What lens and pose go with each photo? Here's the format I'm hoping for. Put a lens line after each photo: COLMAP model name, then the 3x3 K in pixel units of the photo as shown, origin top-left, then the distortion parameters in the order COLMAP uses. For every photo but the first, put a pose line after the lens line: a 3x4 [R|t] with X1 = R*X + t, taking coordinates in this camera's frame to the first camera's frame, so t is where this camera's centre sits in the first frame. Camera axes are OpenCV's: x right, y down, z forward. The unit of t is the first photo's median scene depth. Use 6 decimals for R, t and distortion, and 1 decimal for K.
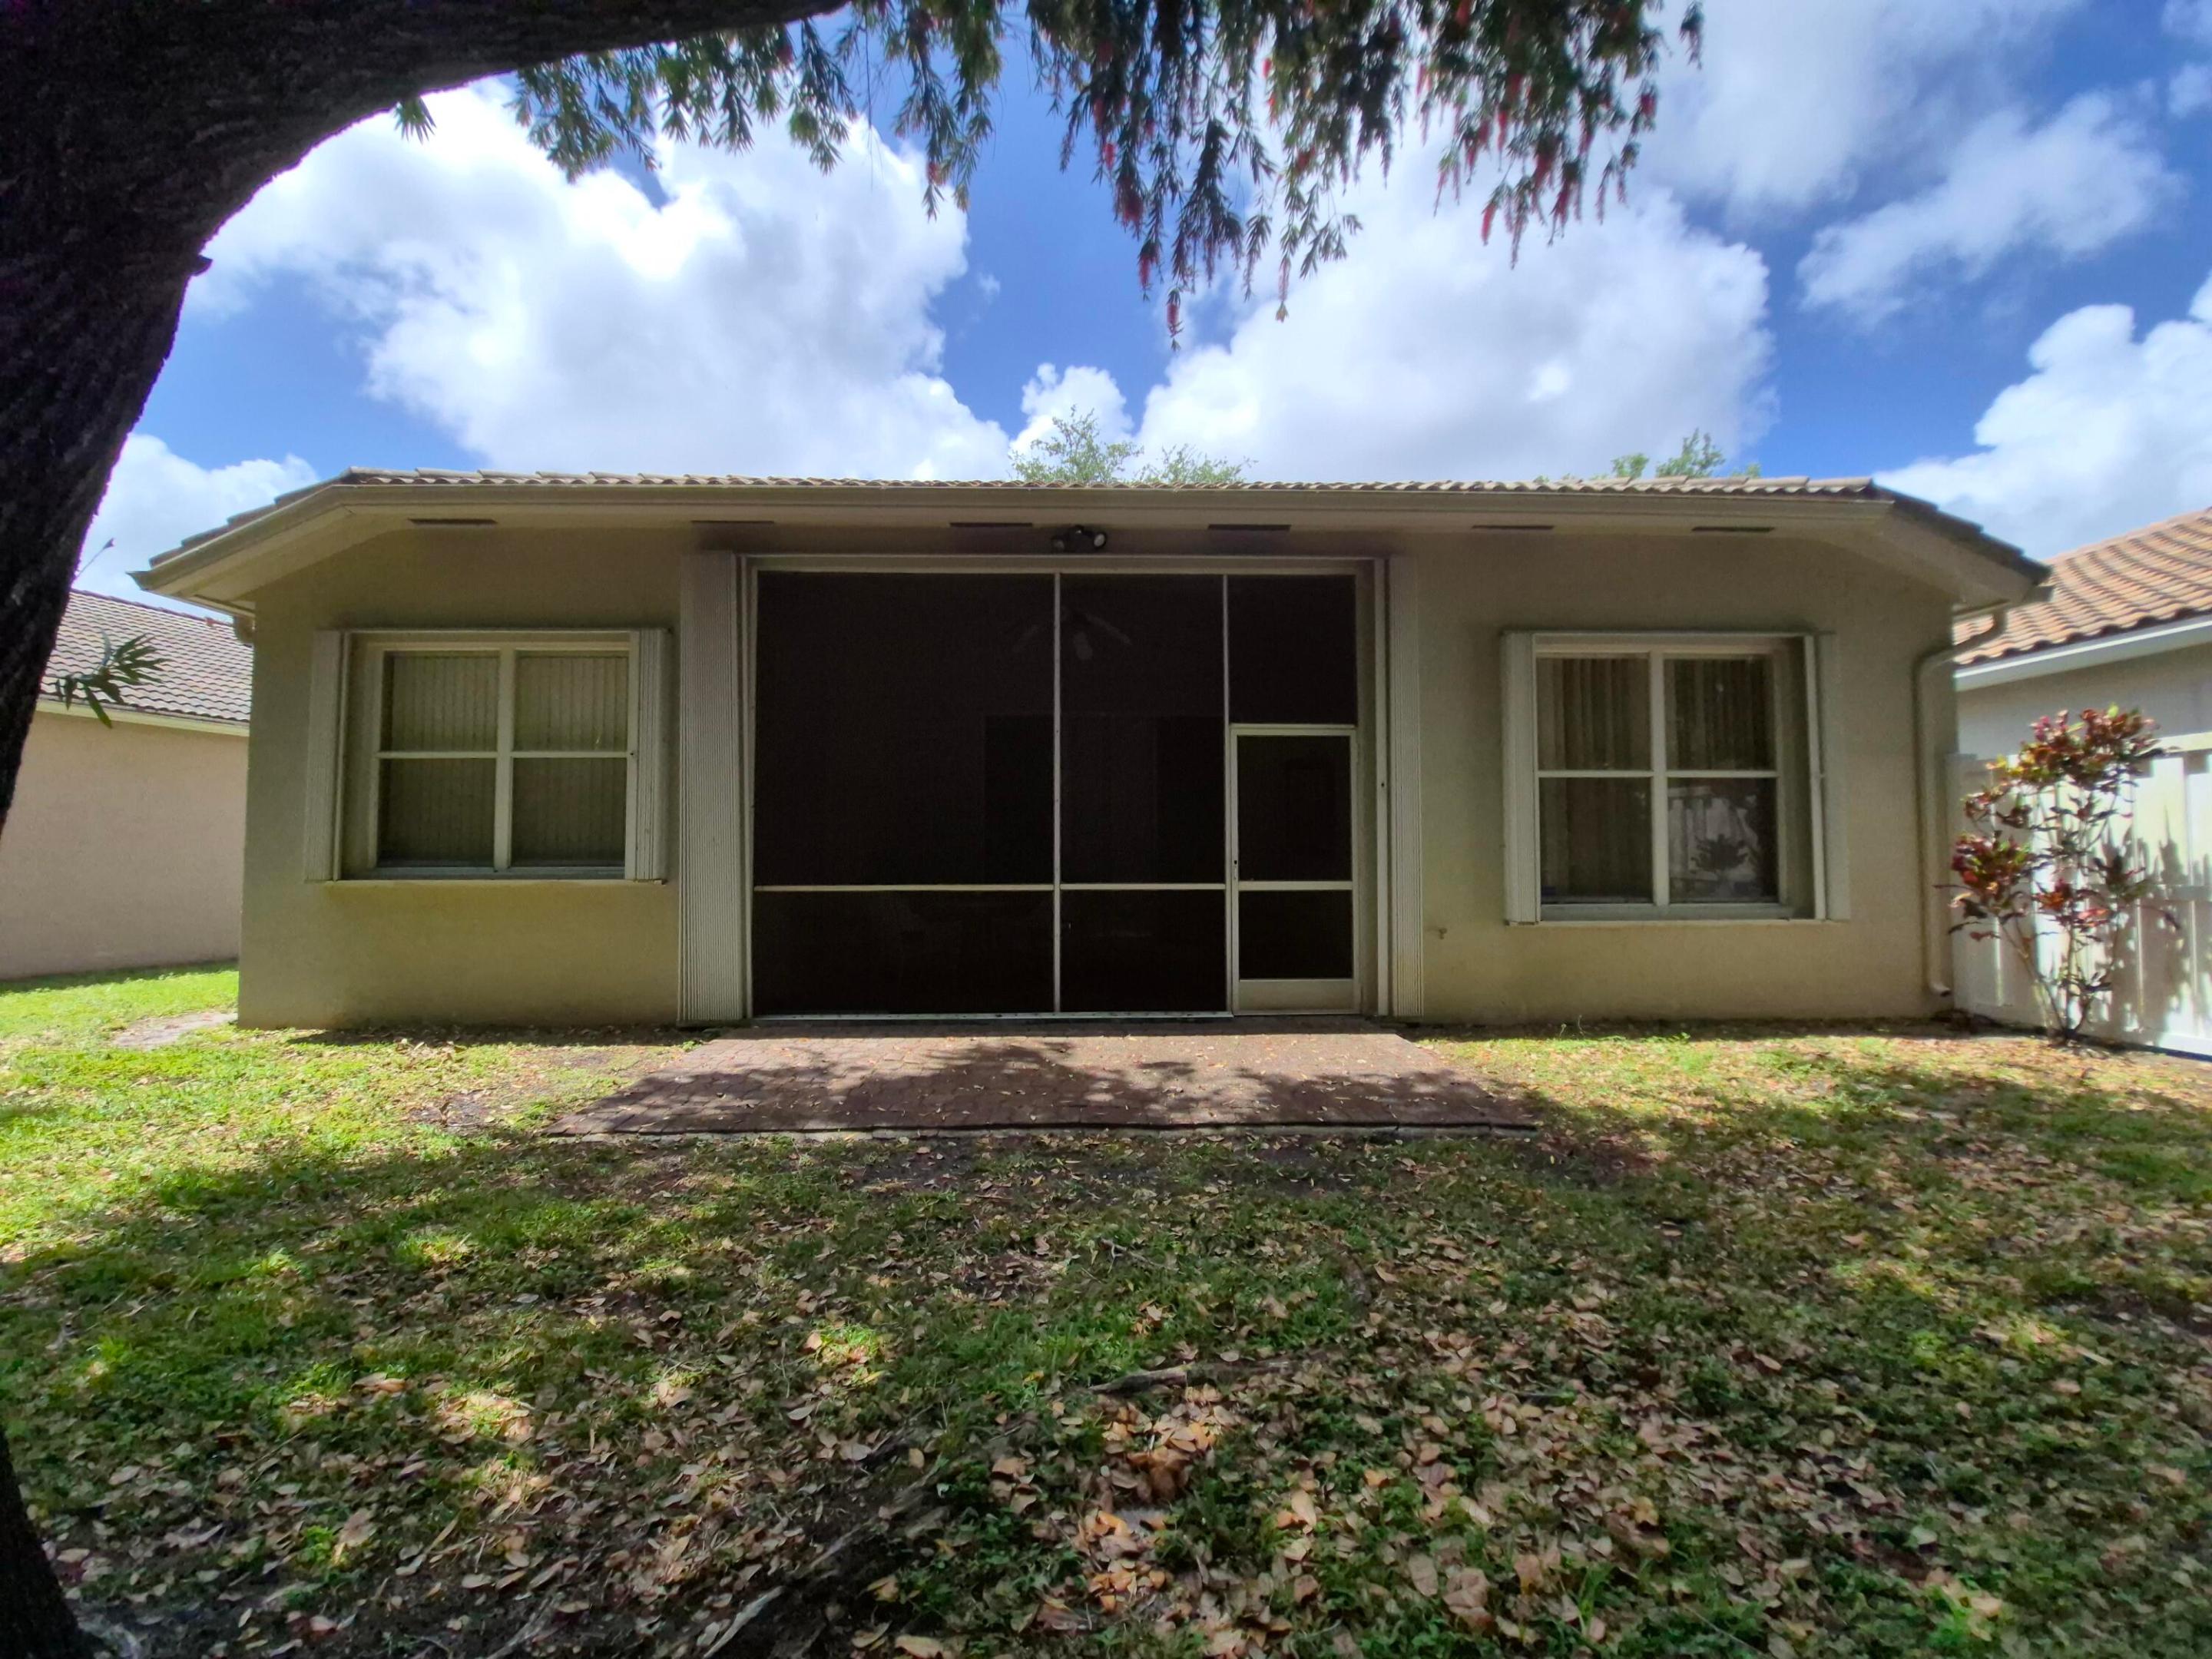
lens RADIAL K [[903.3, 0, 1106.8], [0, 903.3, 858.6], [0, 0, 1]] dist [0.001074, -0.016836]
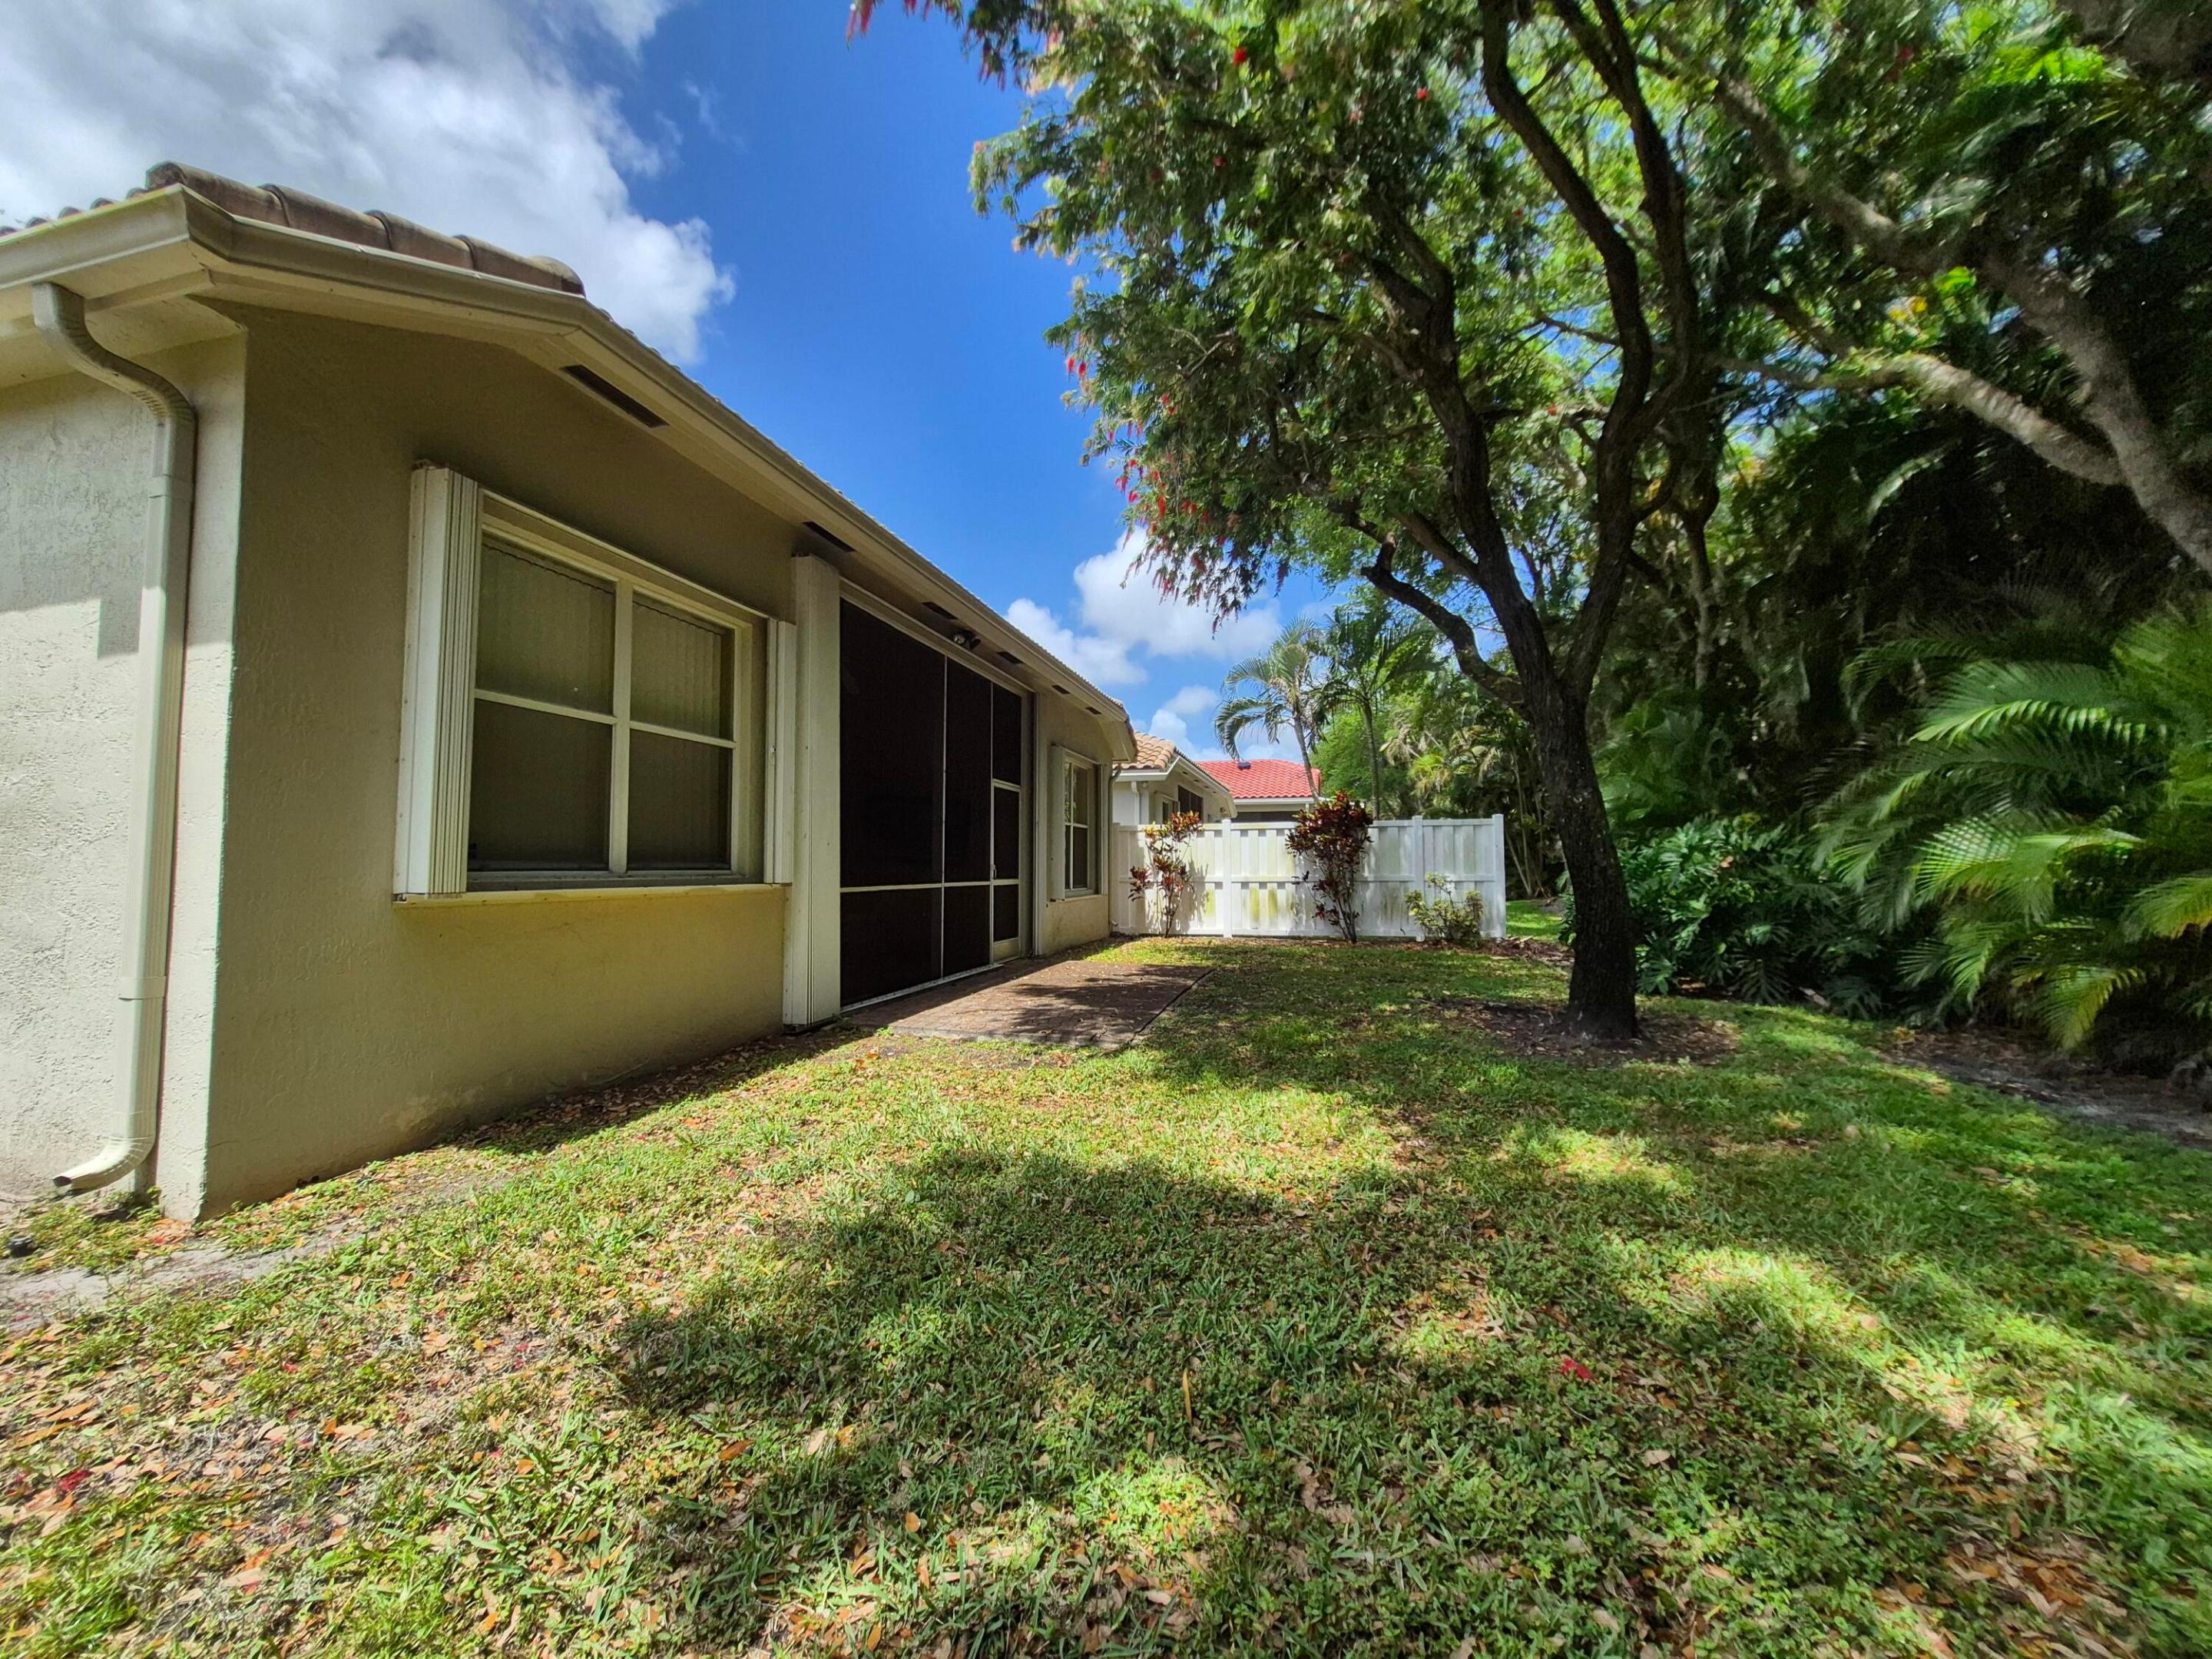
lens RADIAL K [[867.0, 0, 1104.4], [0, 867.0, 818.9], [0, 0, 1]] dist [0.003167, -0.000377]
pose [[0.274357, 0.058176, 0.959867, -1.221553], [-0.029041, 0.998214, -0.052199, -0.007413], [-0.961189, -0.013554, 0.275557, 0.397827]]
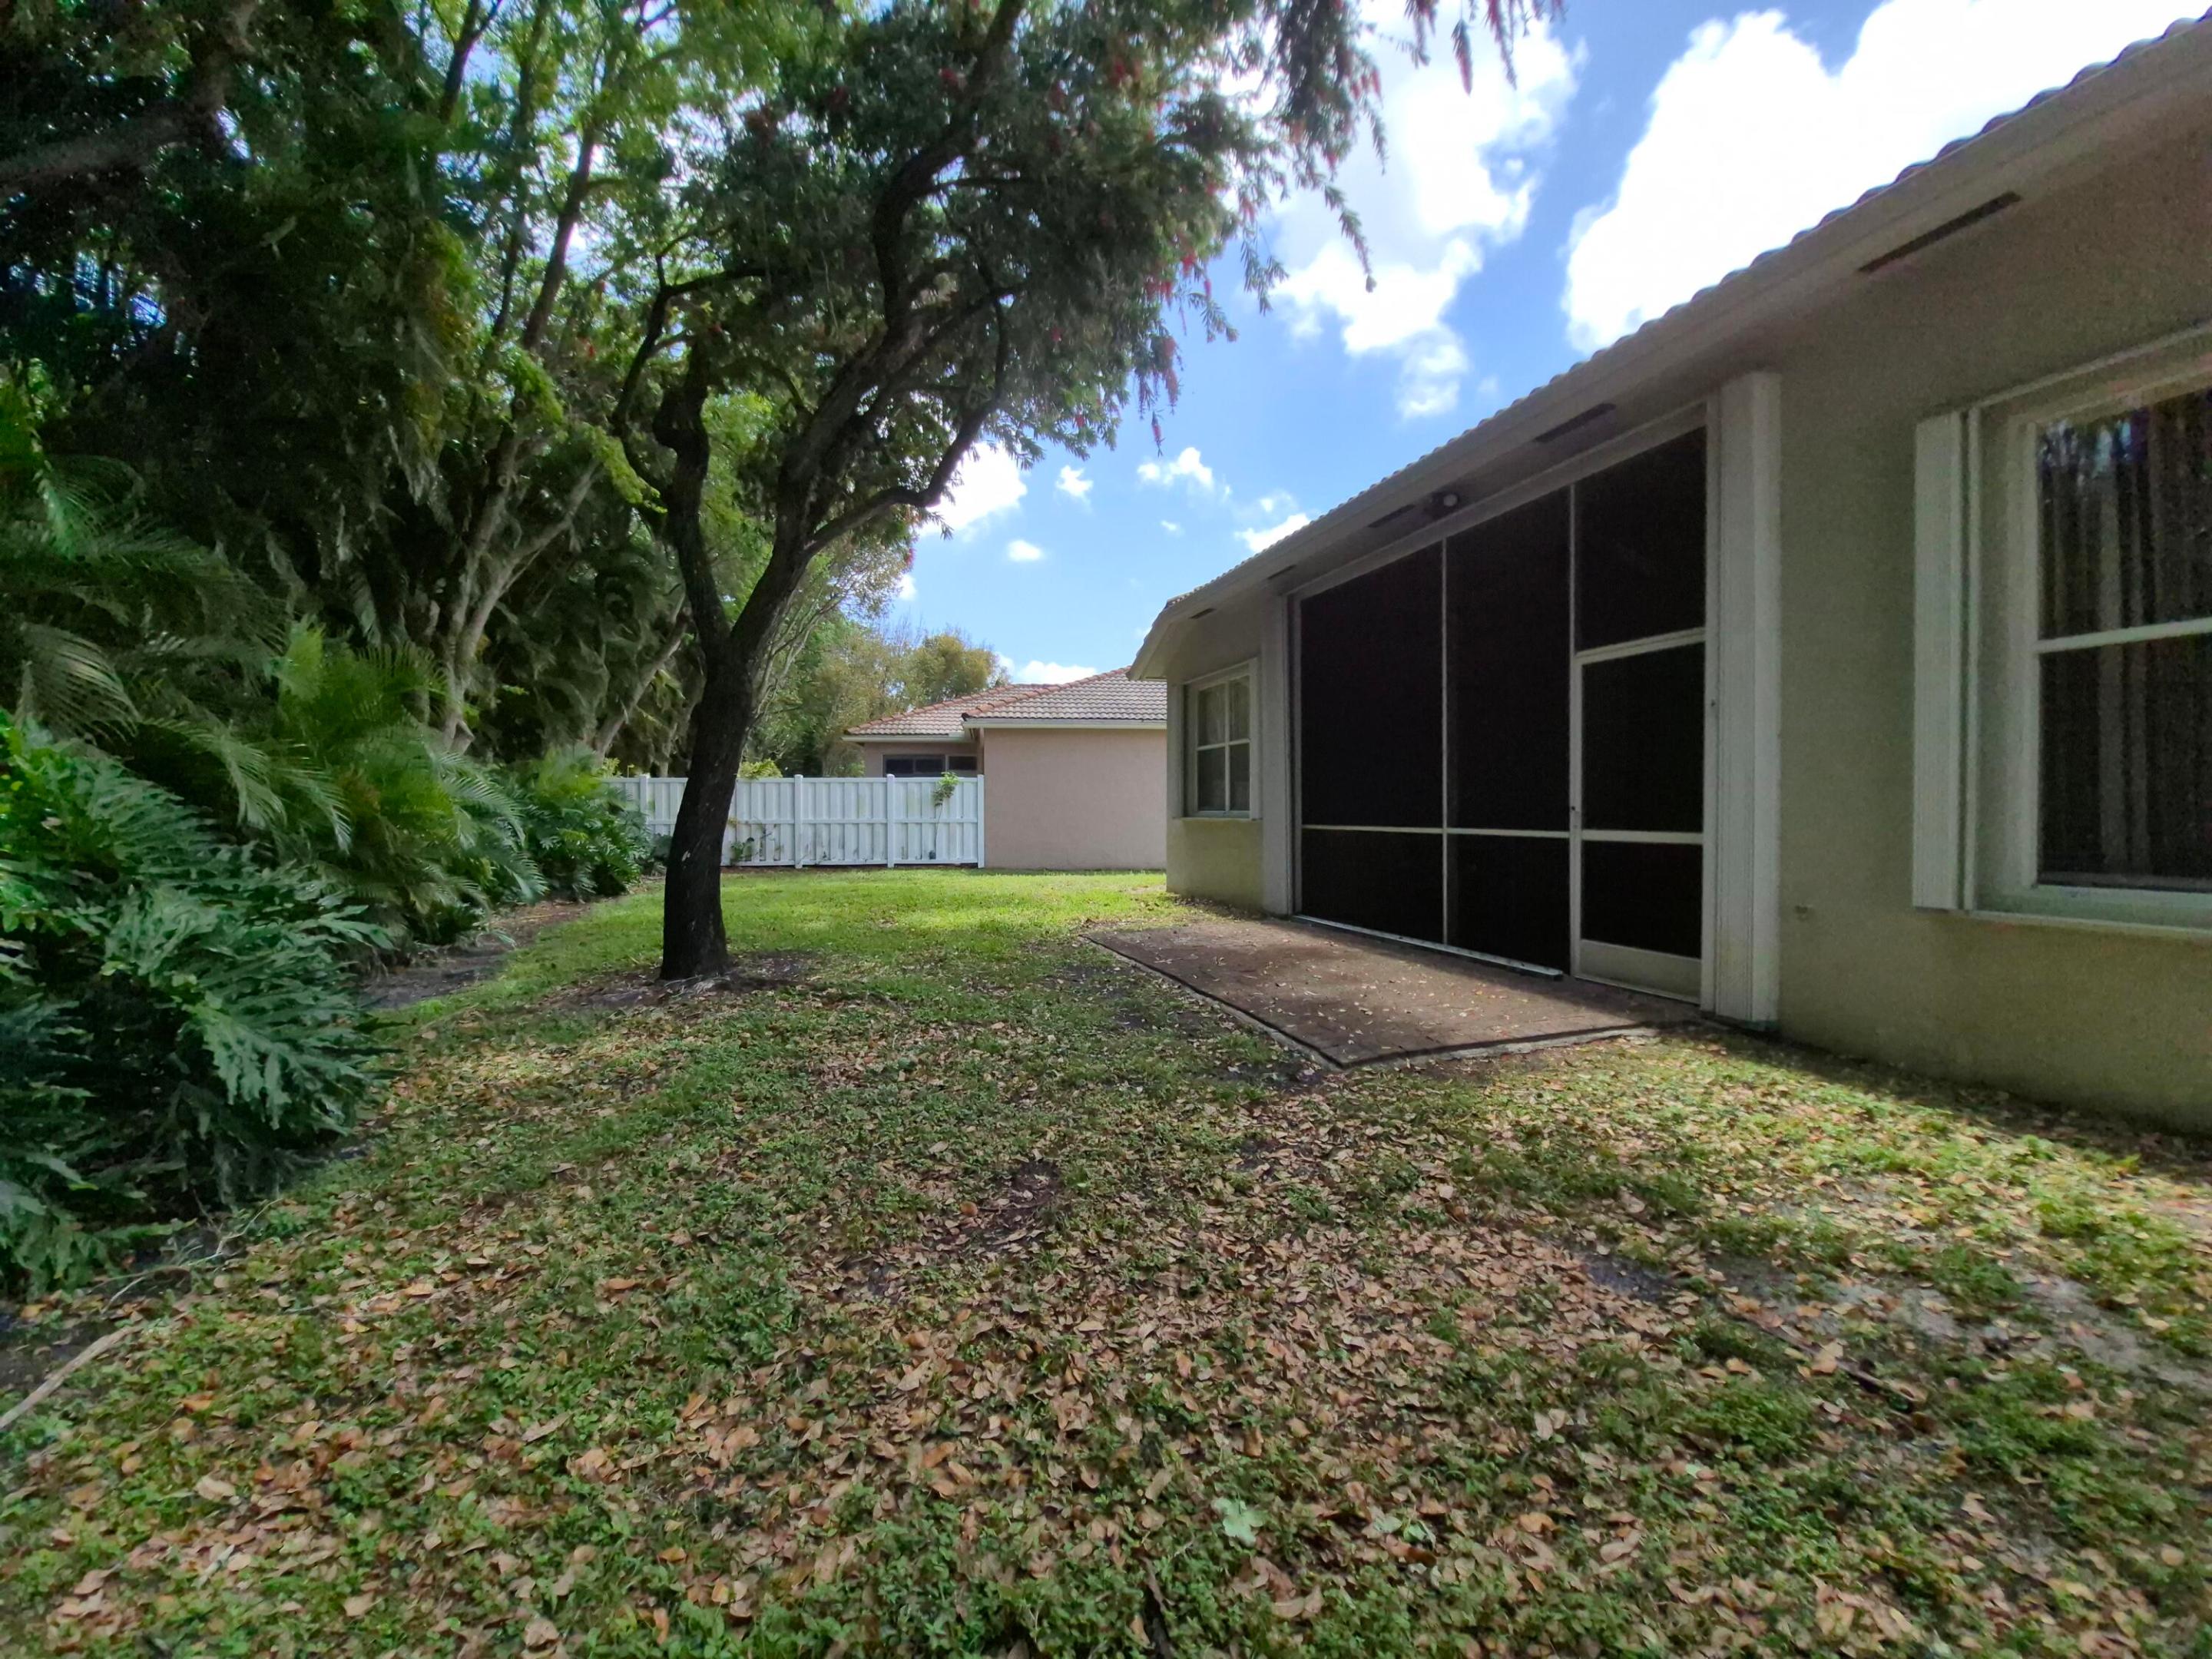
lens RADIAL K [[878.8, 0, 1102.7], [0, 878.8, 817.1], [0, 0, 1]] dist [0.008481, -0.014936]
pose [[0.281614, 0.012289, -0.959449, 0.846348], [0.040819, 0.998859, 0.024775, -0.027933], [0.958659, -0.046141, 0.280791, 0.306281]]
